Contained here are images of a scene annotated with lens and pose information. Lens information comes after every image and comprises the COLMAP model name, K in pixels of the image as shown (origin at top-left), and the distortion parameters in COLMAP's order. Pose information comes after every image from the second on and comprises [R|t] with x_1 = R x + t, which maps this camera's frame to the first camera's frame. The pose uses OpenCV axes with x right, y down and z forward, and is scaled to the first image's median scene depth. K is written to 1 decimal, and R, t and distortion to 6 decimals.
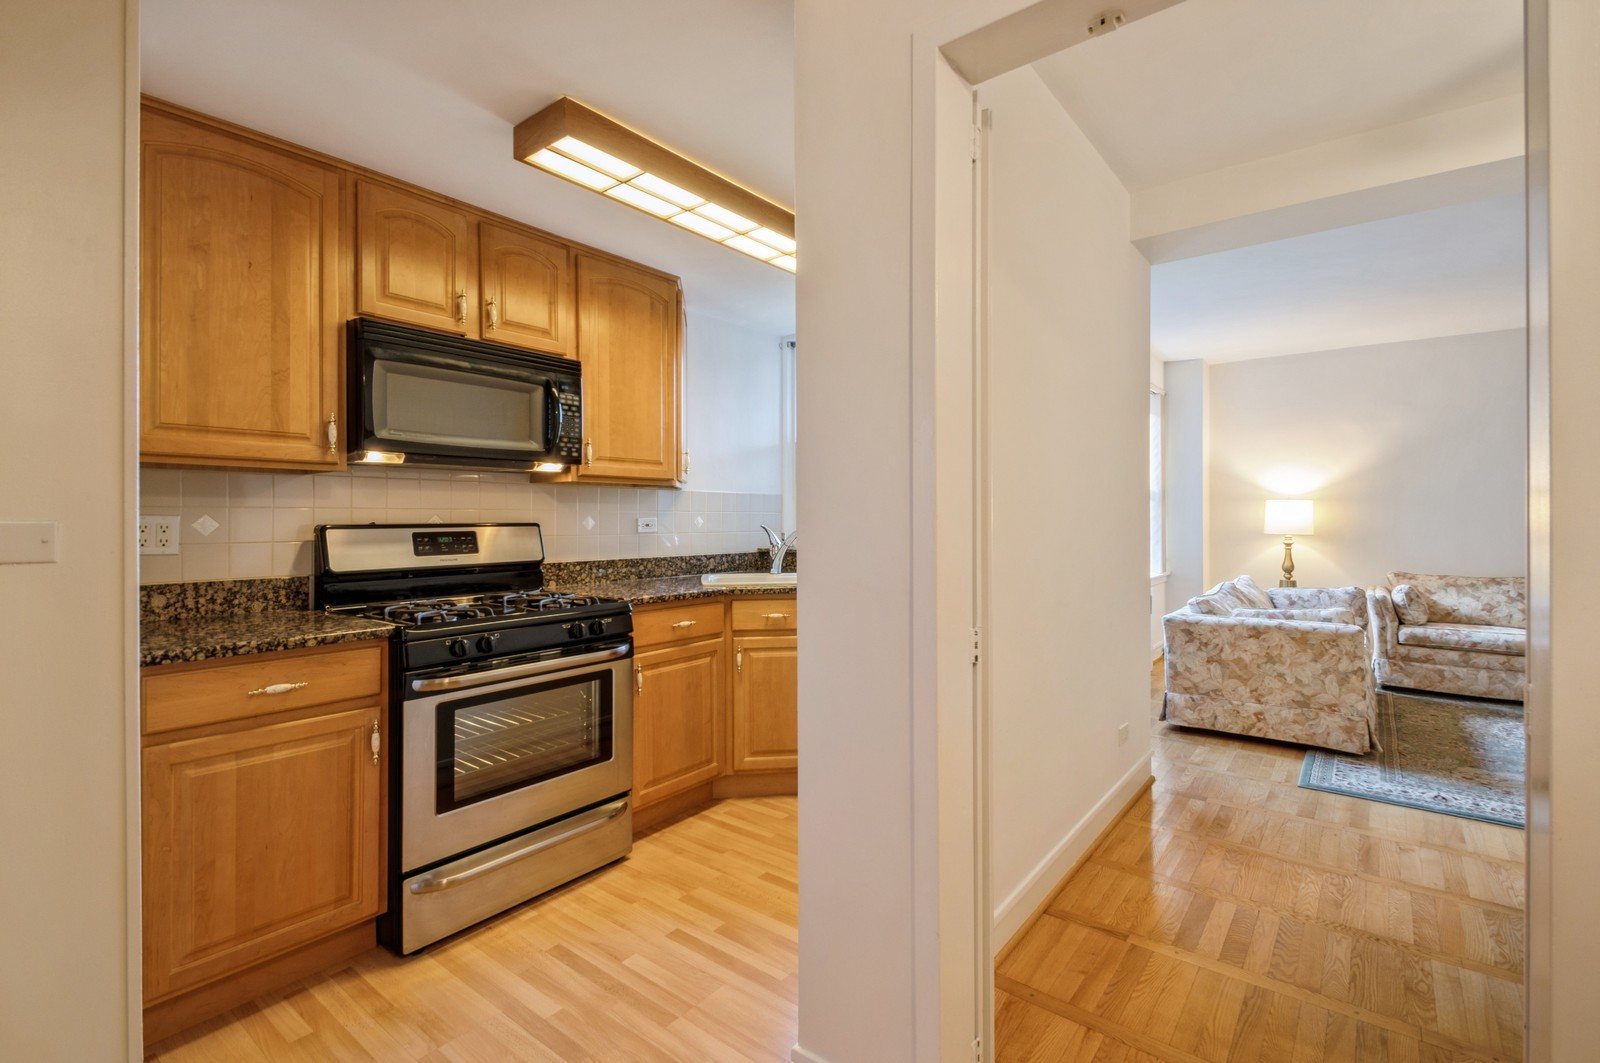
lens RADIAL K [[724.9, 0, 832.3], [0, 724.9, 519.7], [0, 0, 1]] dist [0.022134, -0.012582]
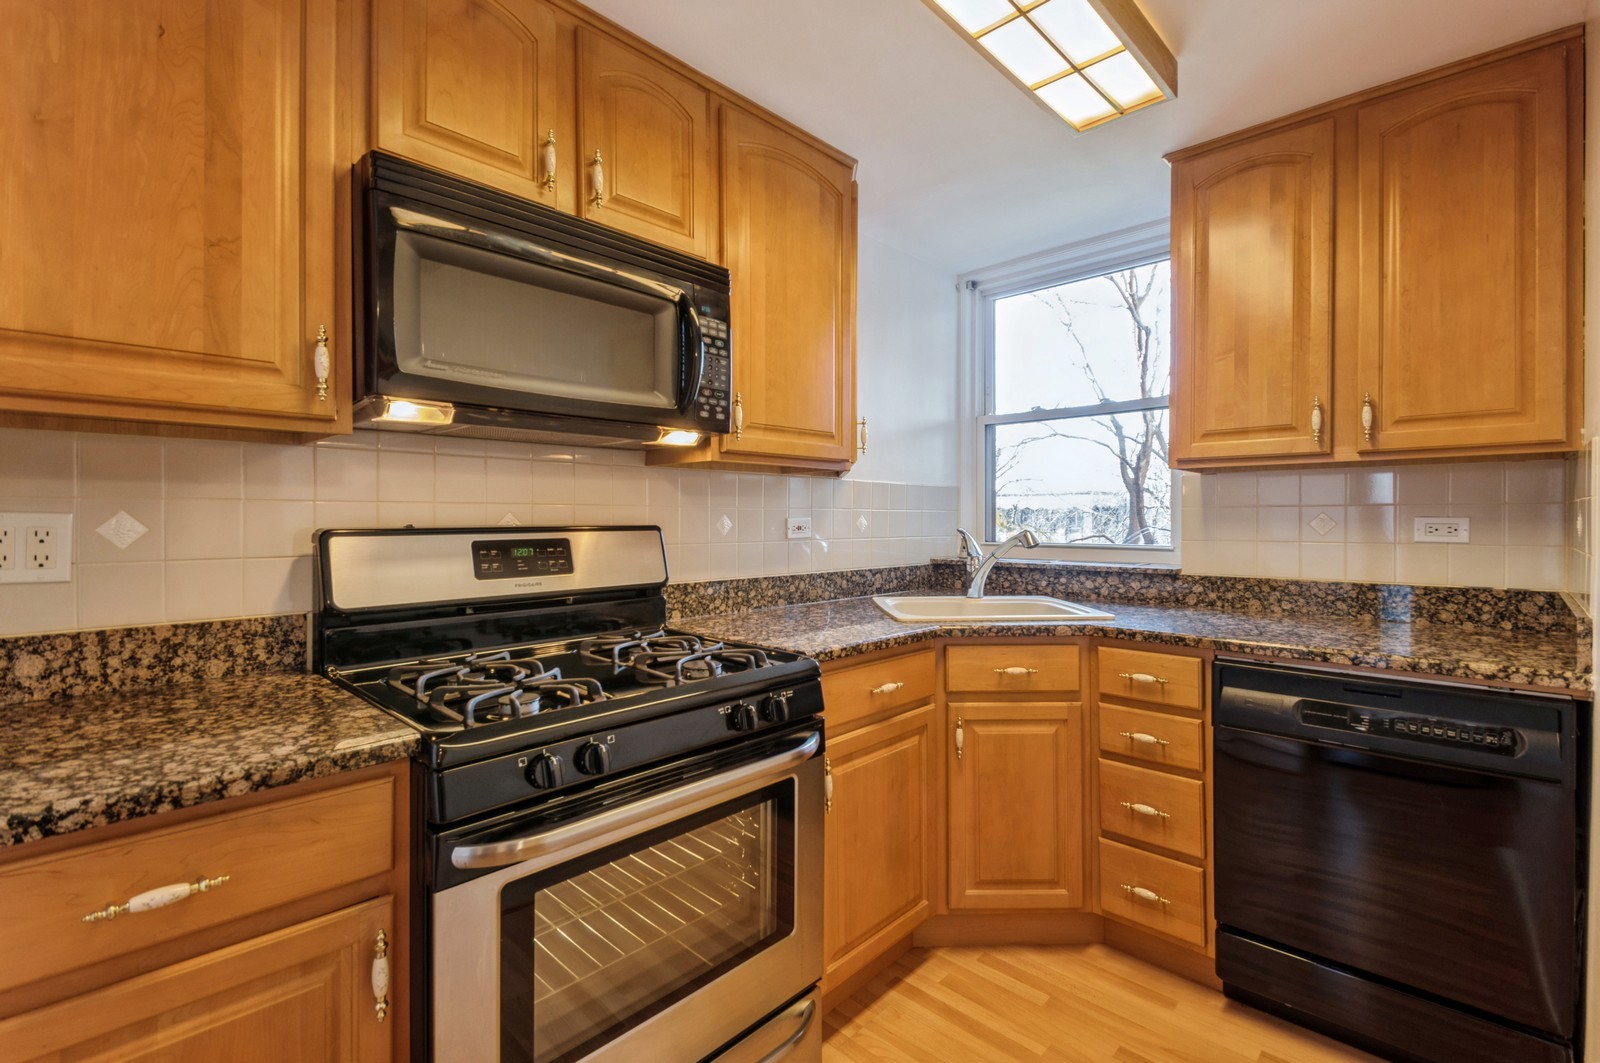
lens RADIAL K [[724.9, 0, 832.3], [0, 724.9, 519.7], [0, 0, 1]] dist [0.022134, -0.012582]
pose [[0.995220, 0.001795, -0.097644, -0.230717], [-0.001685, 0.999998, 0.001208, -0.001953], [0.097646, -0.001038, 0.995221, 0.452705]]
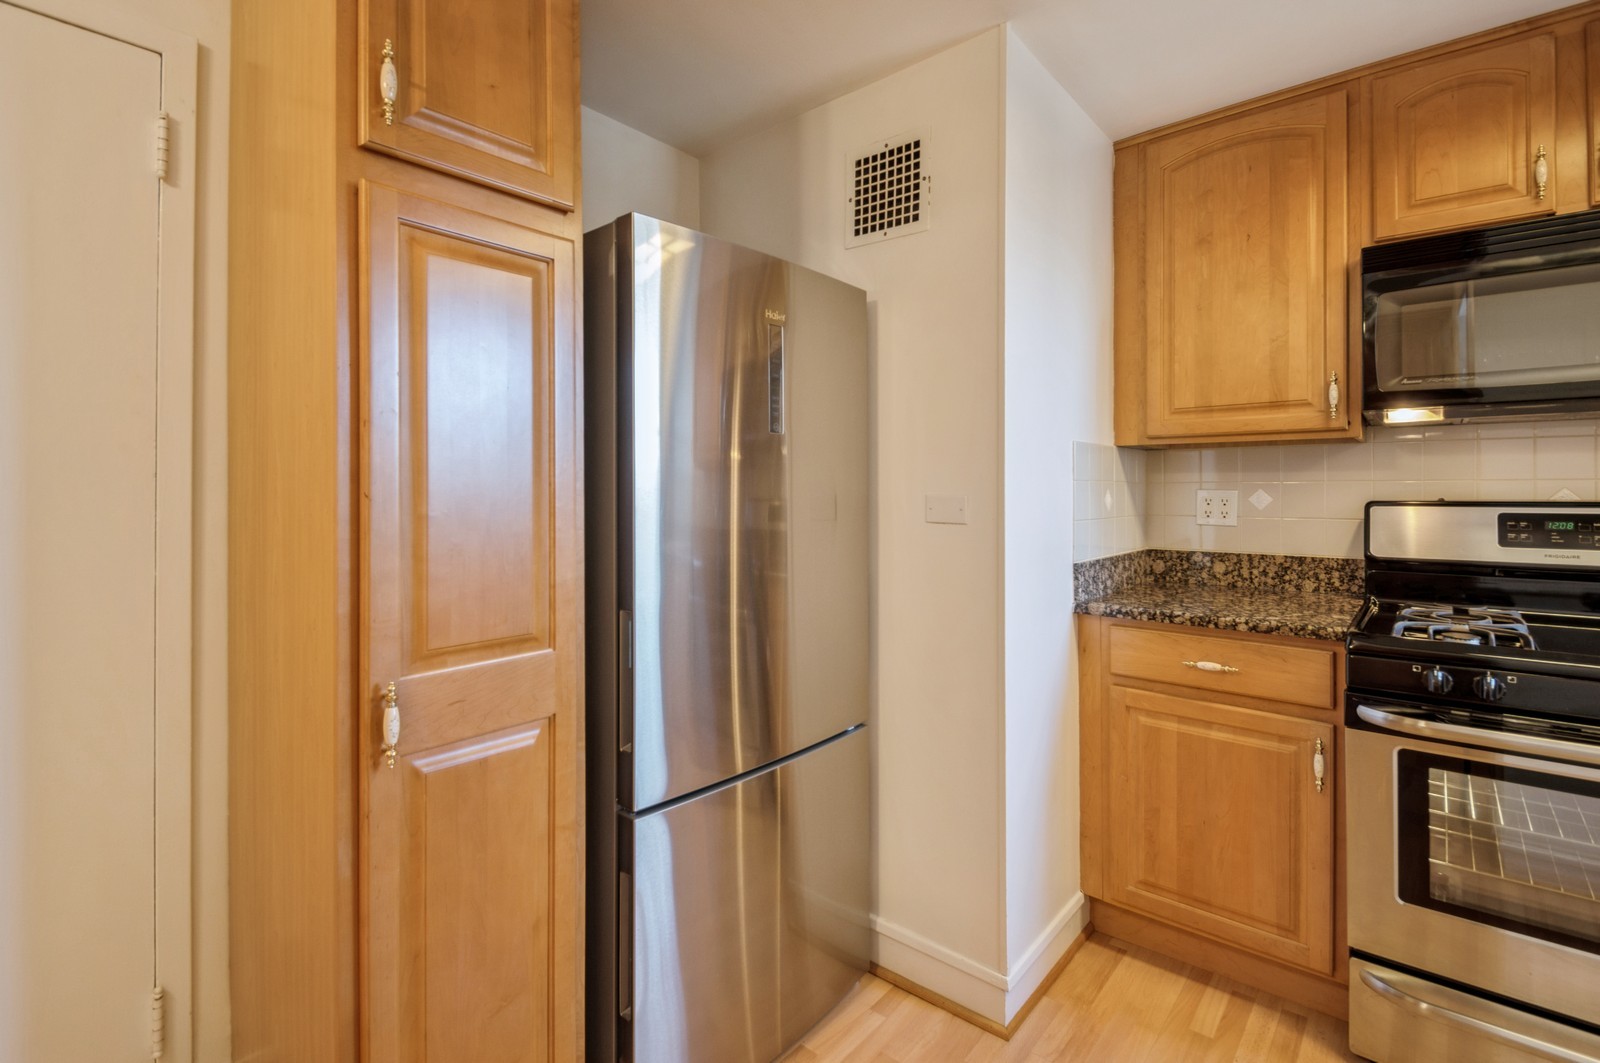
lens RADIAL K [[736.2, 0, 804.3], [0, 736.2, 489.4], [0, 0, 1]] dist [0.010116, -0.000243]
pose [[-0.050732, -0.000694, -0.998712, 0.201039], [-0.002889, 0.999996, -0.000548, -0.003810], [0.998708, 0.002857, -0.050734, 0.385570]]
